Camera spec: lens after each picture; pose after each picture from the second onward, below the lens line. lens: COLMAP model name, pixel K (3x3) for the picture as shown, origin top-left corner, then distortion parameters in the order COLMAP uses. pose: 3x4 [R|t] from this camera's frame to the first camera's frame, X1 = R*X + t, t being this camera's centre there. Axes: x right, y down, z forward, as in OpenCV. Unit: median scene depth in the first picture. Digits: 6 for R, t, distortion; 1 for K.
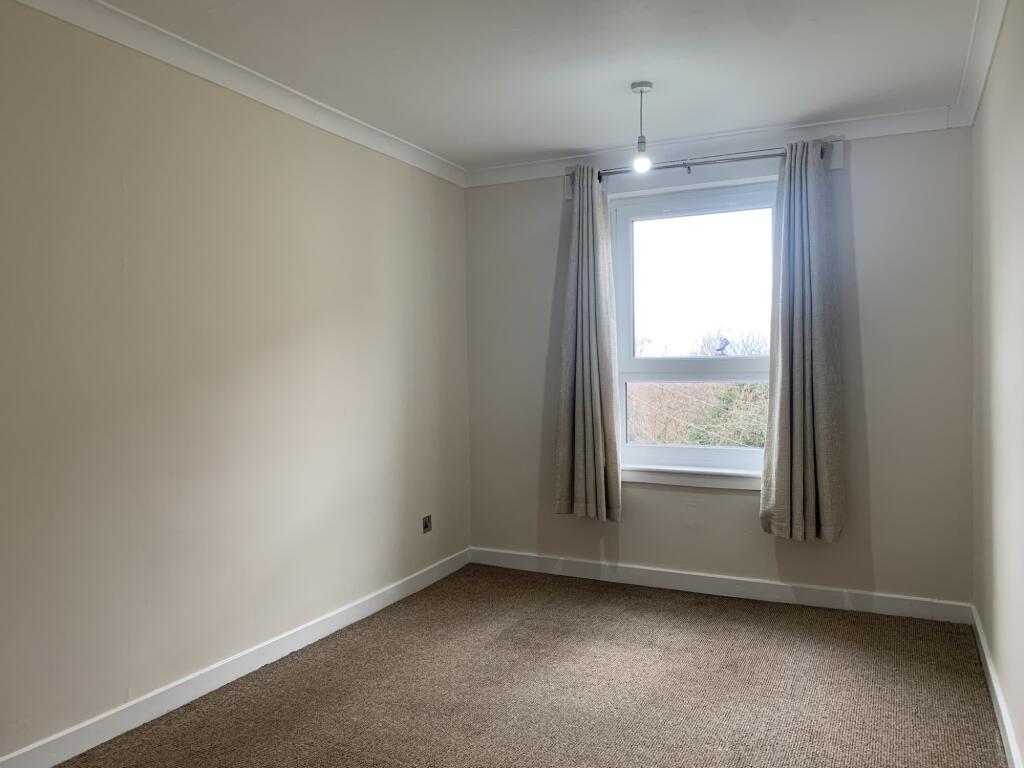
lens RADIAL K [[759.5, 0, 503.2], [0, 759.5, 381.4], [0, 0, 1]] dist [0.121624, -0.203919]
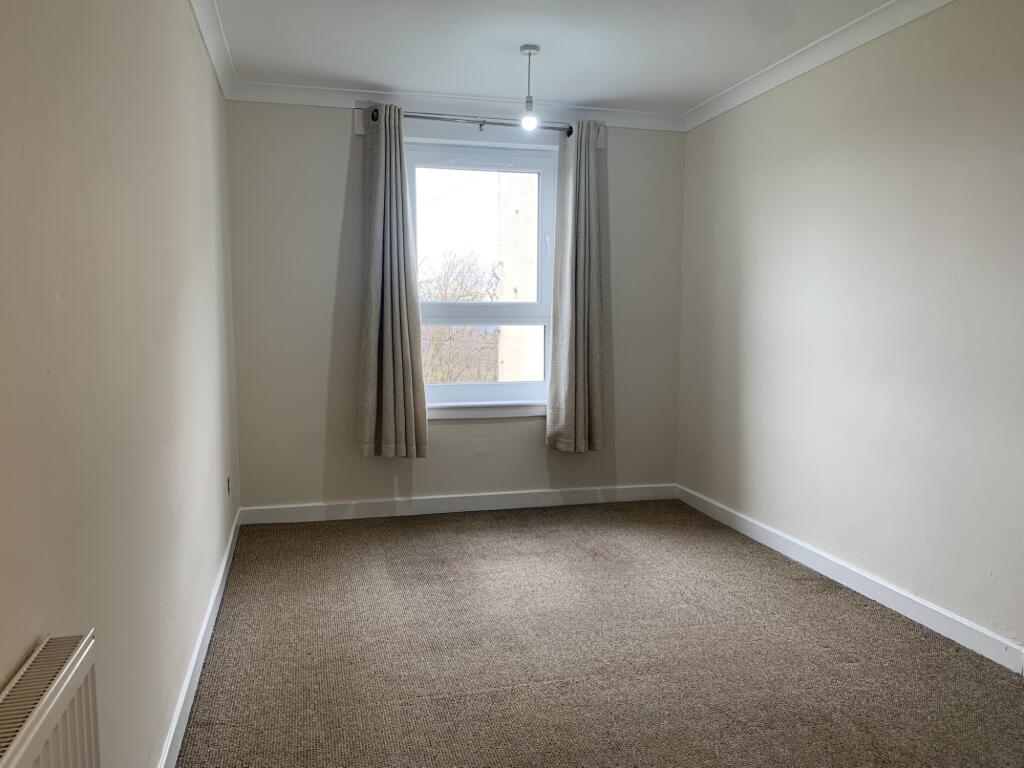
lens RADIAL K [[759.5, 0, 503.2], [0, 759.5, 381.4], [0, 0, 1]] dist [0.121624, -0.203919]
pose [[0.777421, -0.047987, 0.627147, -0.441429], [0.004526, 0.997486, 0.070714, 0.005437], [-0.628964, -0.052137, 0.775684, 0.127707]]
